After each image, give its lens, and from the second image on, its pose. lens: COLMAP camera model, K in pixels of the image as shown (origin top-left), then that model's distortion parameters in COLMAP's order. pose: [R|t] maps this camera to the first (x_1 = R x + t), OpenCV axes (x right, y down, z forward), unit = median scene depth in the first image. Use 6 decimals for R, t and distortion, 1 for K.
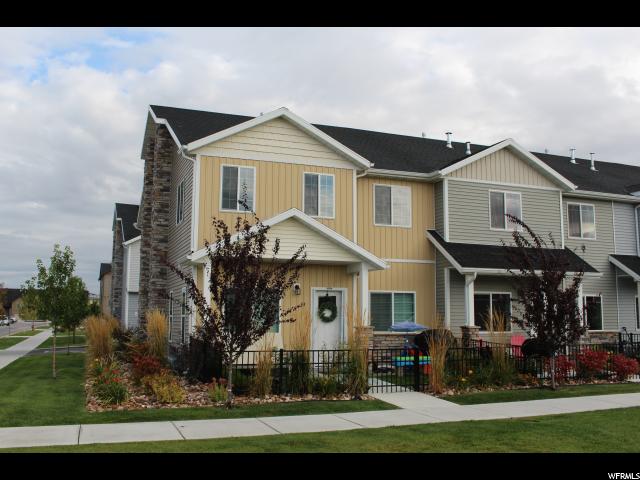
lens RADIAL K [[627.5, 0, 321.8], [0, 627.5, 238.3], [0, 0, 1]] dist [-0.065709, 0.000000]
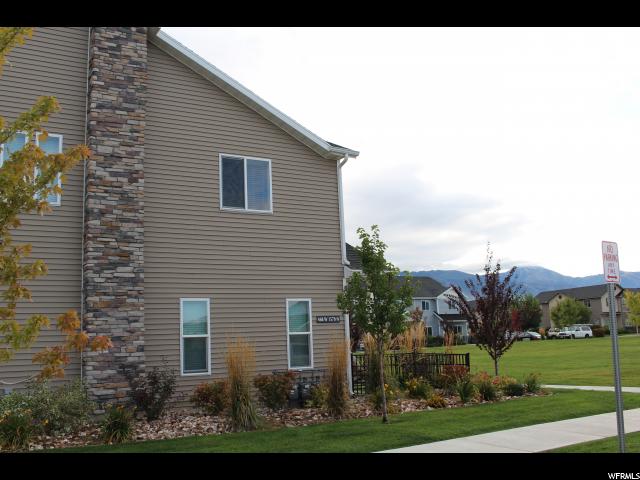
lens RADIAL K [[627.5, 0, 319.7], [0, 627.5, 240.6], [0, 0, 1]] dist [-0.065709, 0.000000]
pose [[-0.156124, 0.170805, 0.972857, -0.971976], [-0.080275, 0.979483, -0.184850, 0.143782], [-0.984470, -0.106955, -0.139209, 1.018634]]
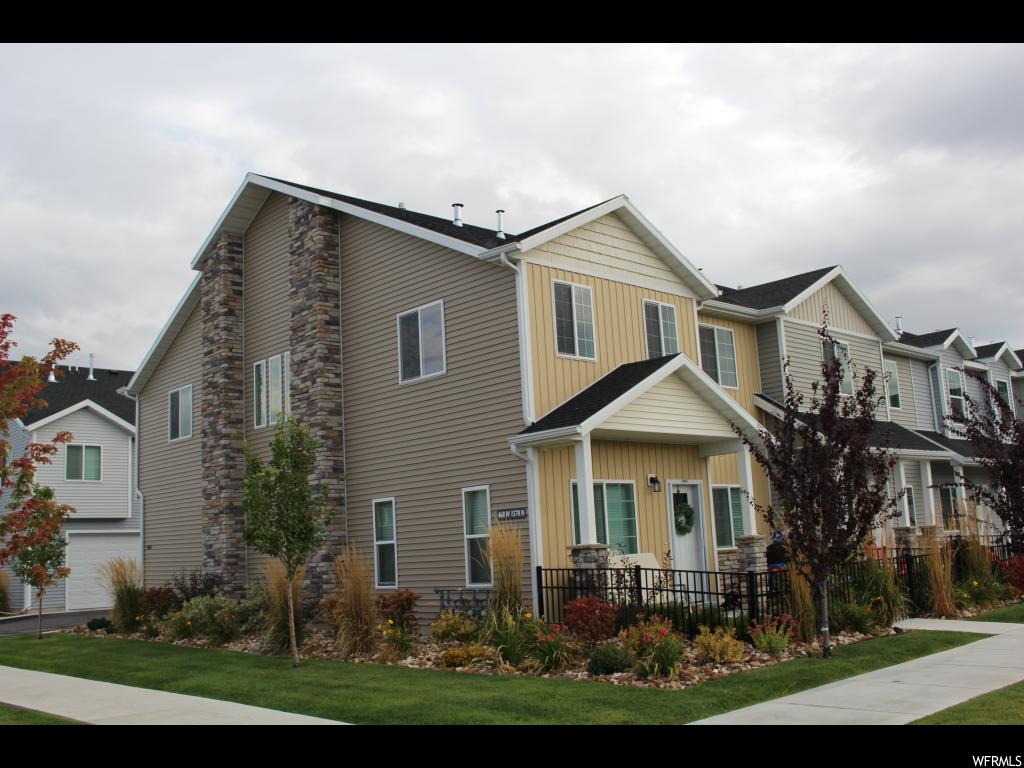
lens RADIAL K [[1004.1, 0, 510.1], [0, 1004.1, 384.9], [0, 0, 1]] dist [-0.065709, 0.000000]
pose [[0.920968, 0.007907, 0.389558, -0.515771], [0.009841, 0.999003, -0.043542, 0.022928], [-0.389514, 0.043934, 0.919972, 0.116138]]
